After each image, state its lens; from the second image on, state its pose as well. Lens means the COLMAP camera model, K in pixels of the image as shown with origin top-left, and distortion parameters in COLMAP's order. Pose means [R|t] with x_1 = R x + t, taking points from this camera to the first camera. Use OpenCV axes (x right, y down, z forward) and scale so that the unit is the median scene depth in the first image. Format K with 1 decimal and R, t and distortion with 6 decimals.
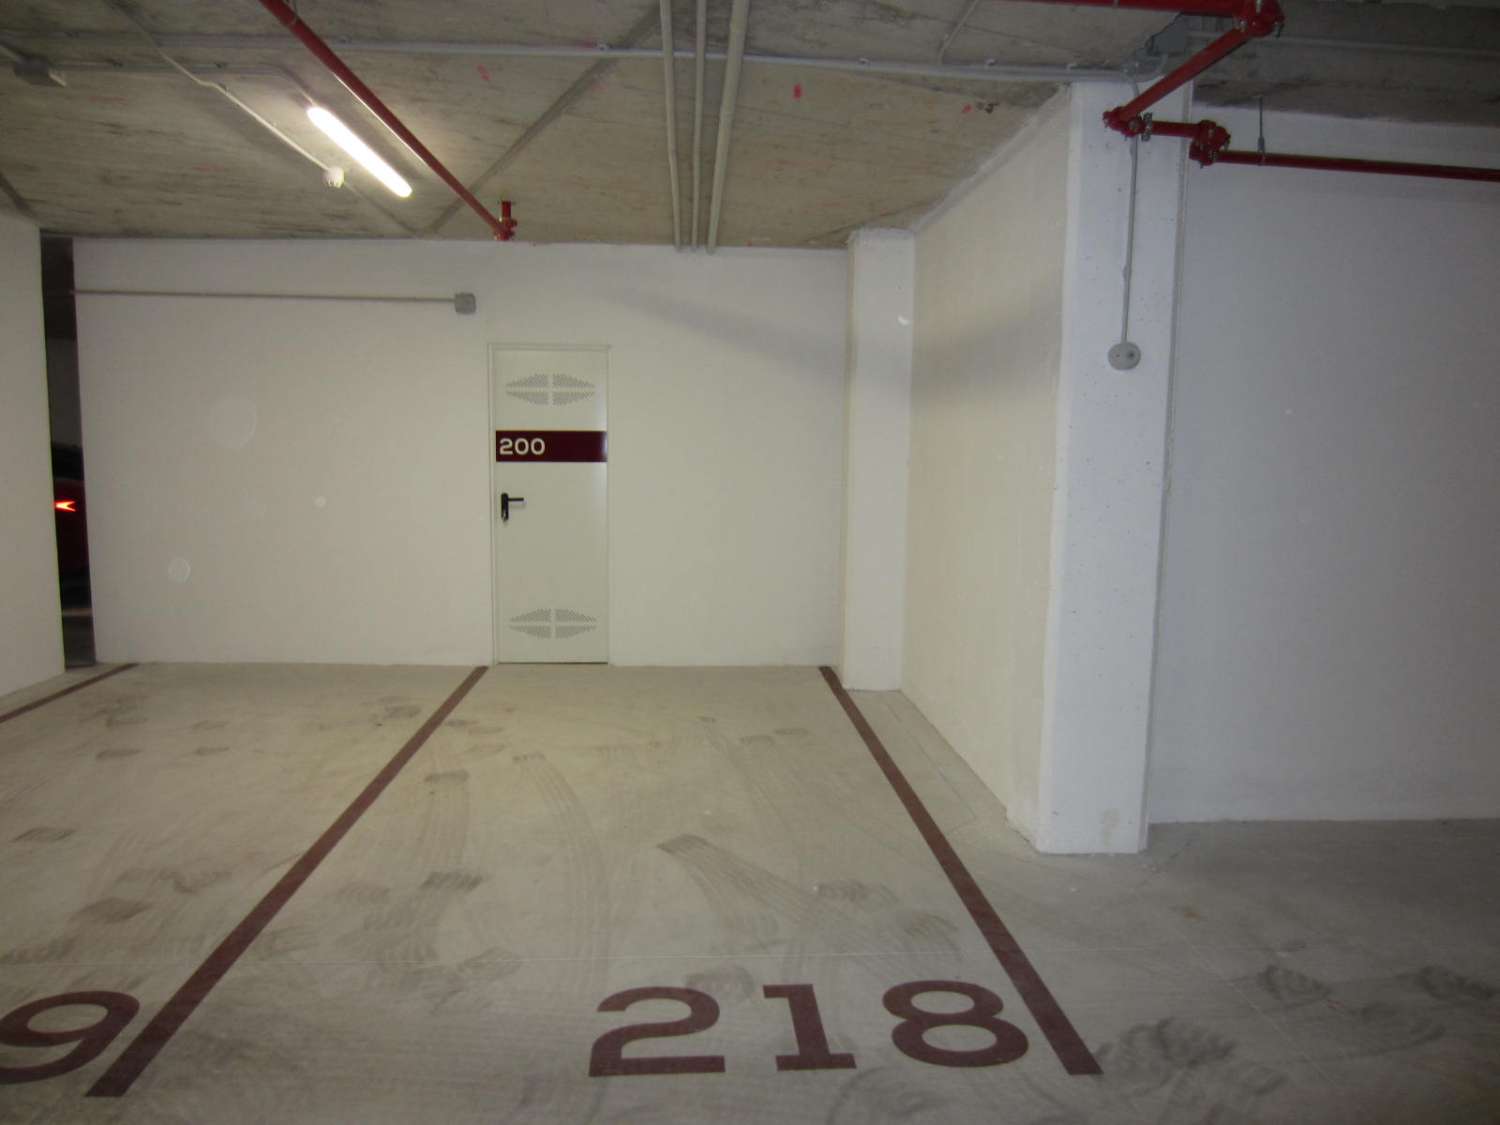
lens RADIAL K [[1048.7, 0, 750.0], [0, 1048.7, 562.5], [0, 0, 1]] dist [-0.012933, -0.006120]
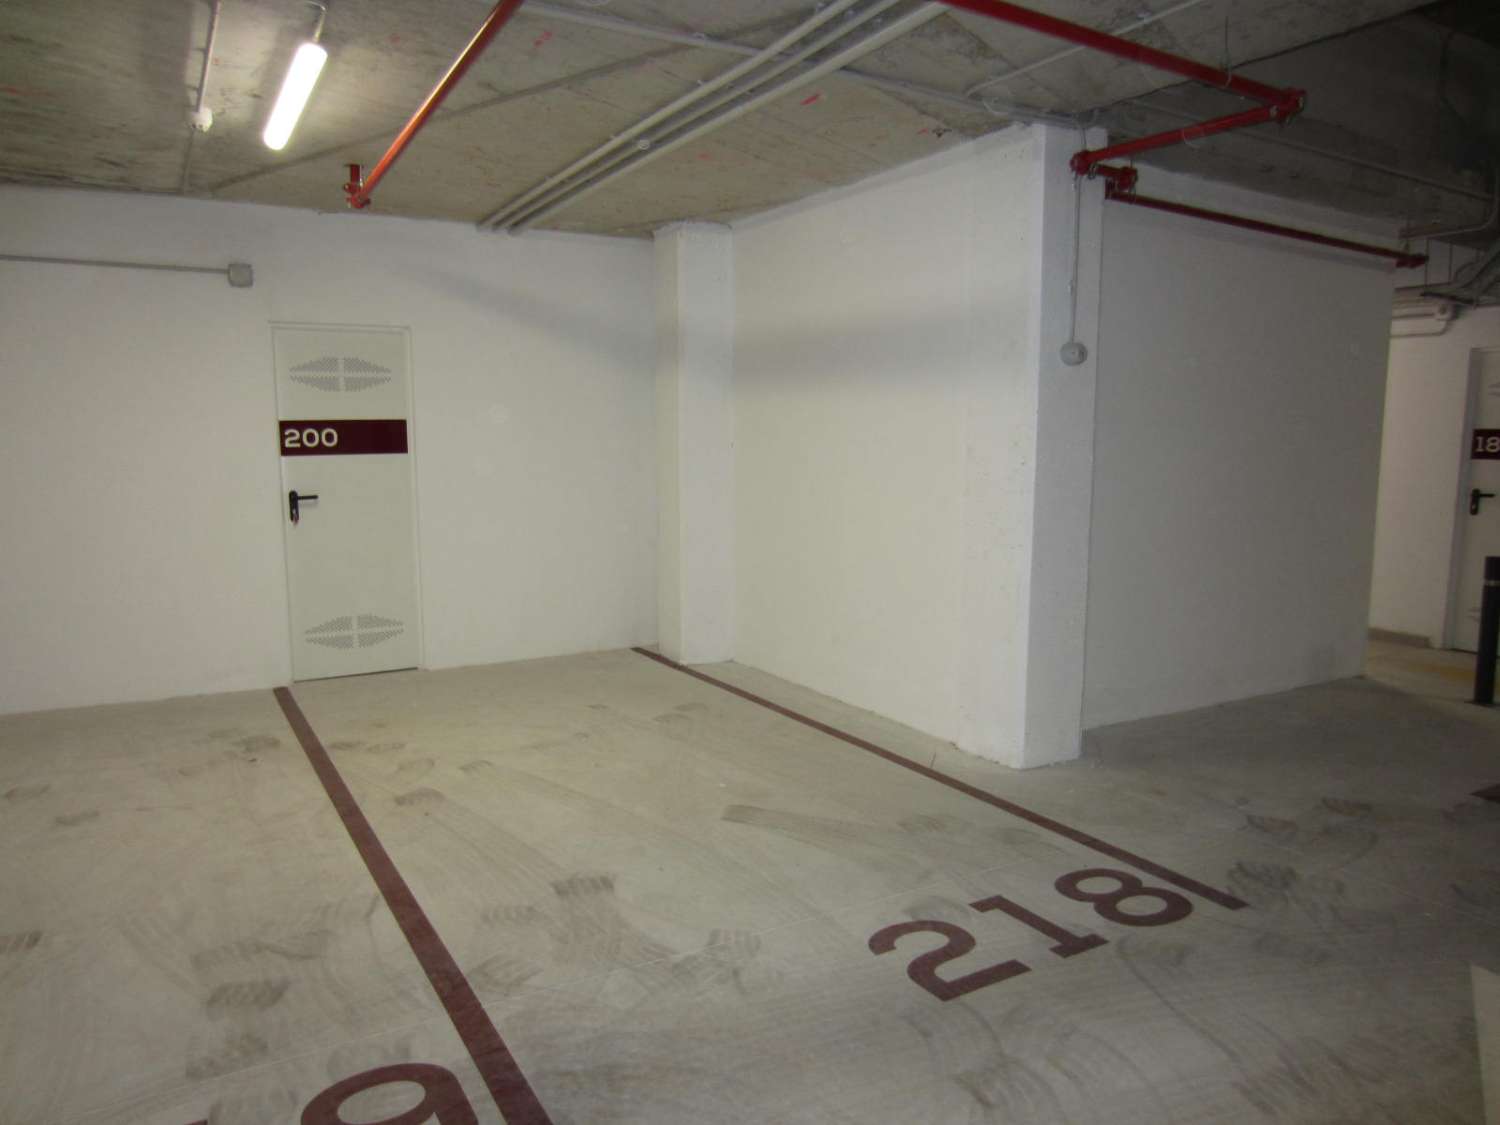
lens RADIAL K [[1045.2, 0, 750.0], [0, 1045.2, 562.5], [0, 0, 1]] dist [-0.004508, -0.002981]
pose [[0.899751, -0.068422, 0.431006, -0.351047], [0.062735, 0.997654, 0.027415, -0.006722], [-0.431871, 0.002373, 0.901932, 0.040459]]
